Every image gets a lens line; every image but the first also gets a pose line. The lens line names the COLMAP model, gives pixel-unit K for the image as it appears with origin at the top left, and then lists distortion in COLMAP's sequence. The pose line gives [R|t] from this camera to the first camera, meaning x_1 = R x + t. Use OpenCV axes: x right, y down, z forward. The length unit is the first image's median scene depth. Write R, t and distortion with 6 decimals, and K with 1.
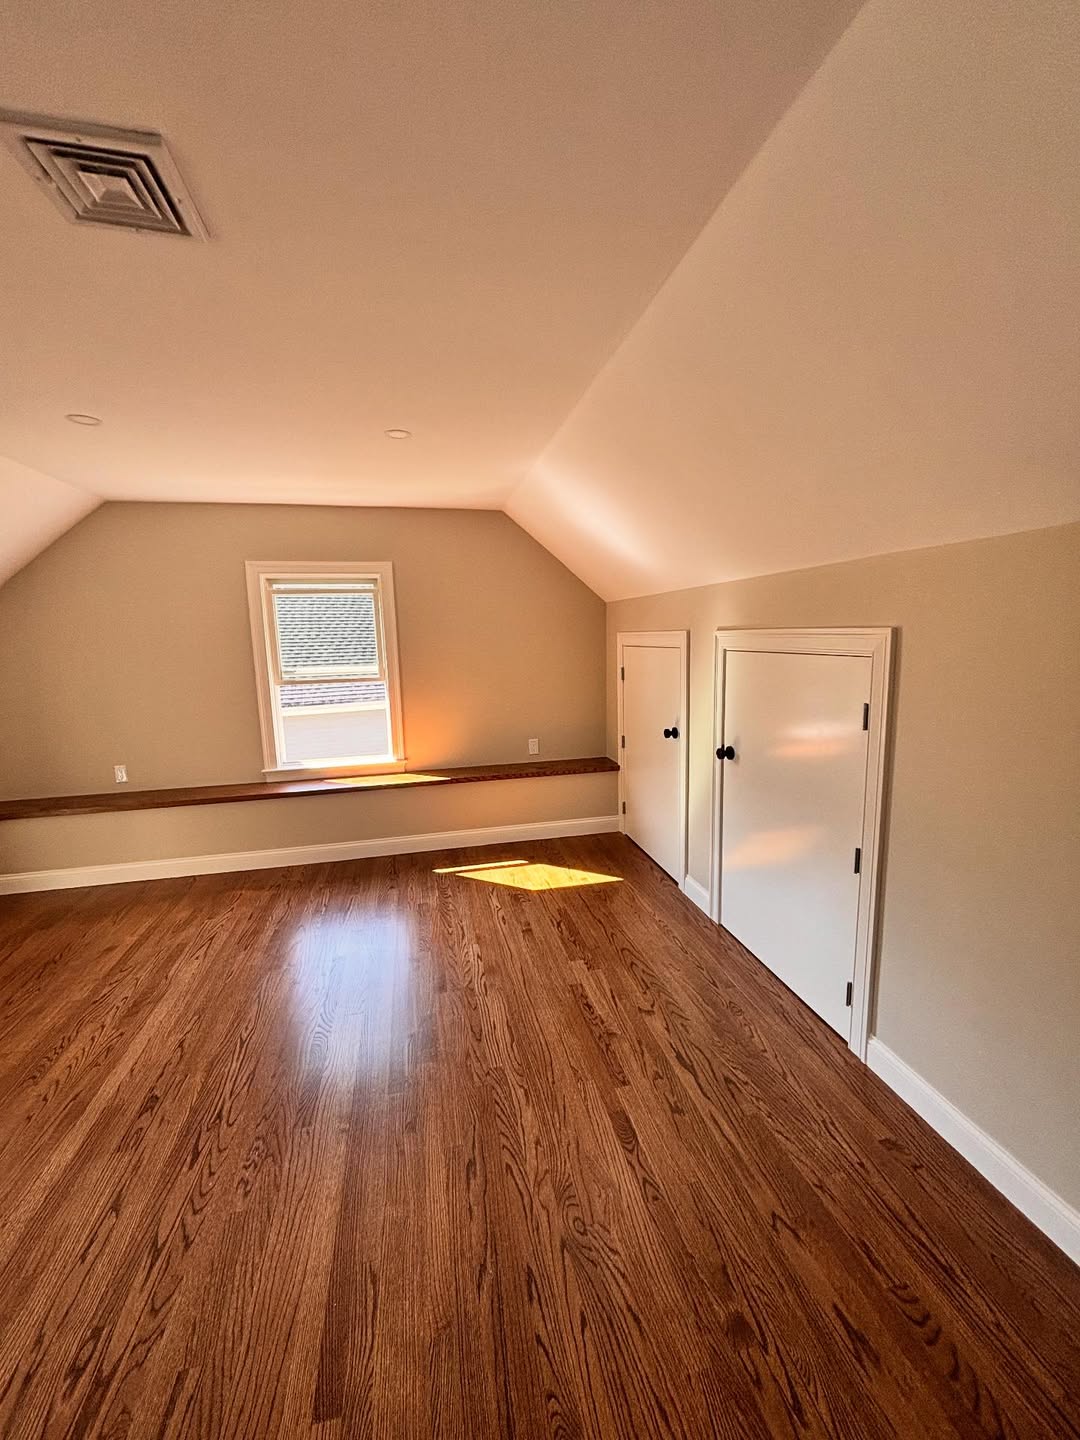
lens RADIAL K [[573.4, 0, 540.0], [0, 573.4, 720.0], [0, 0, 1]] dist [0.003729, -0.001957]
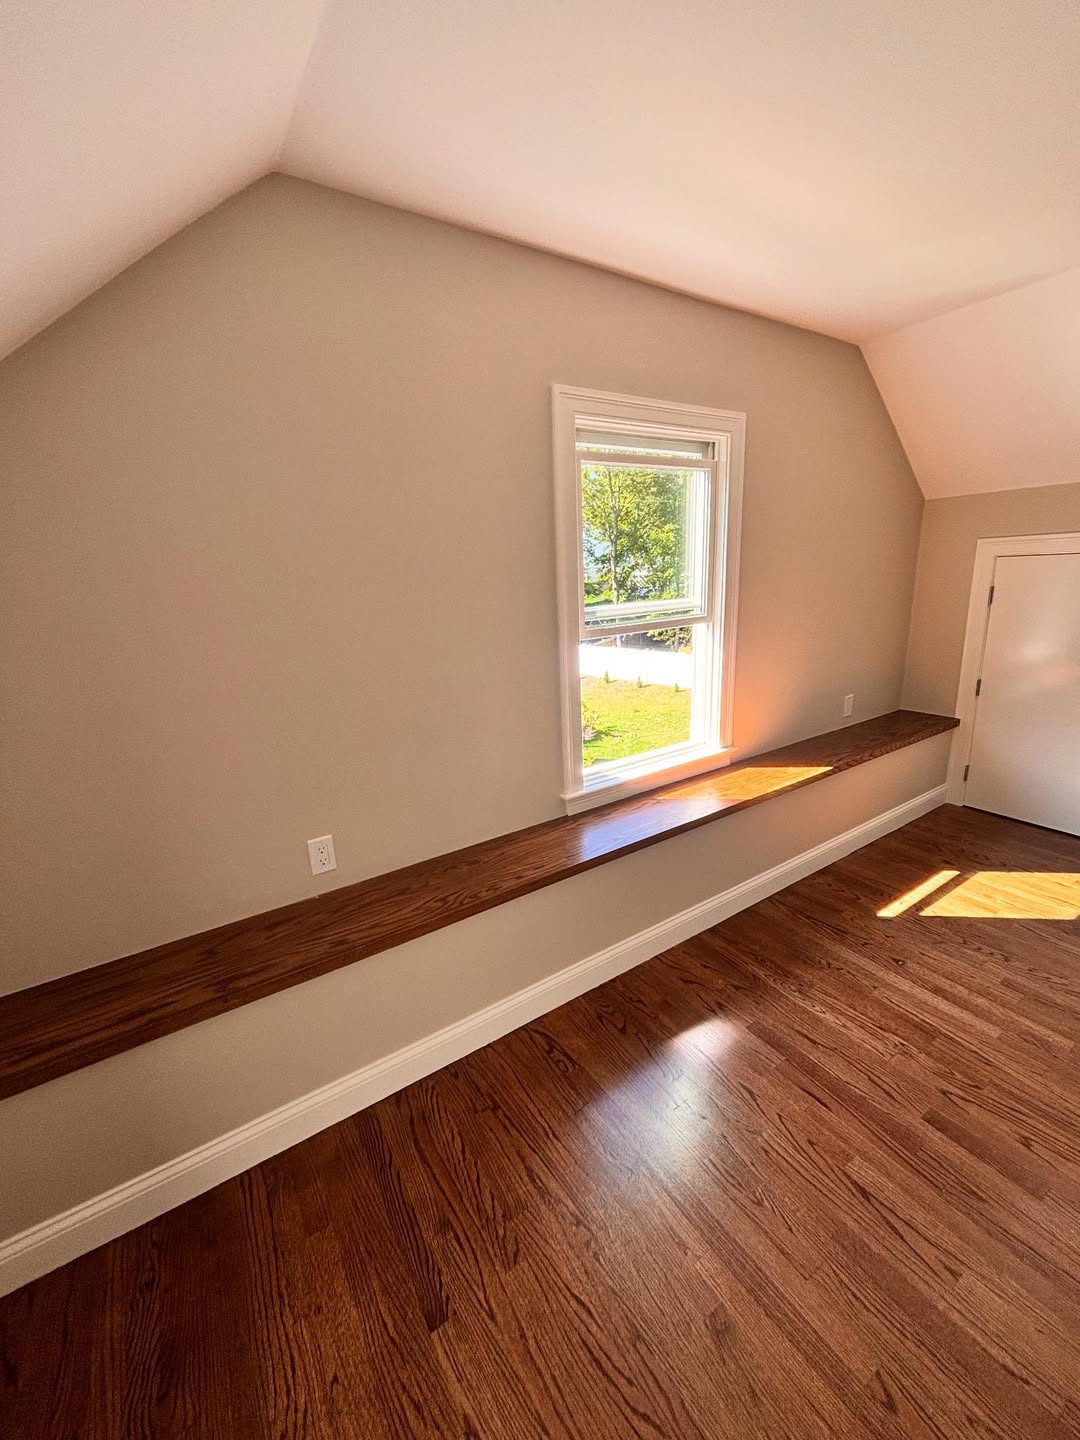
lens RADIAL K [[571.8, 0, 546.6], [0, 571.8, 714.2], [0, 0, 1]] dist [0.001230, -0.000431]
pose [[0.939517, -0.101859, 0.327005, -0.671896], [0.073273, 0.992425, 0.098608, -0.045857], [-0.334572, -0.068683, 0.939864, 0.505247]]
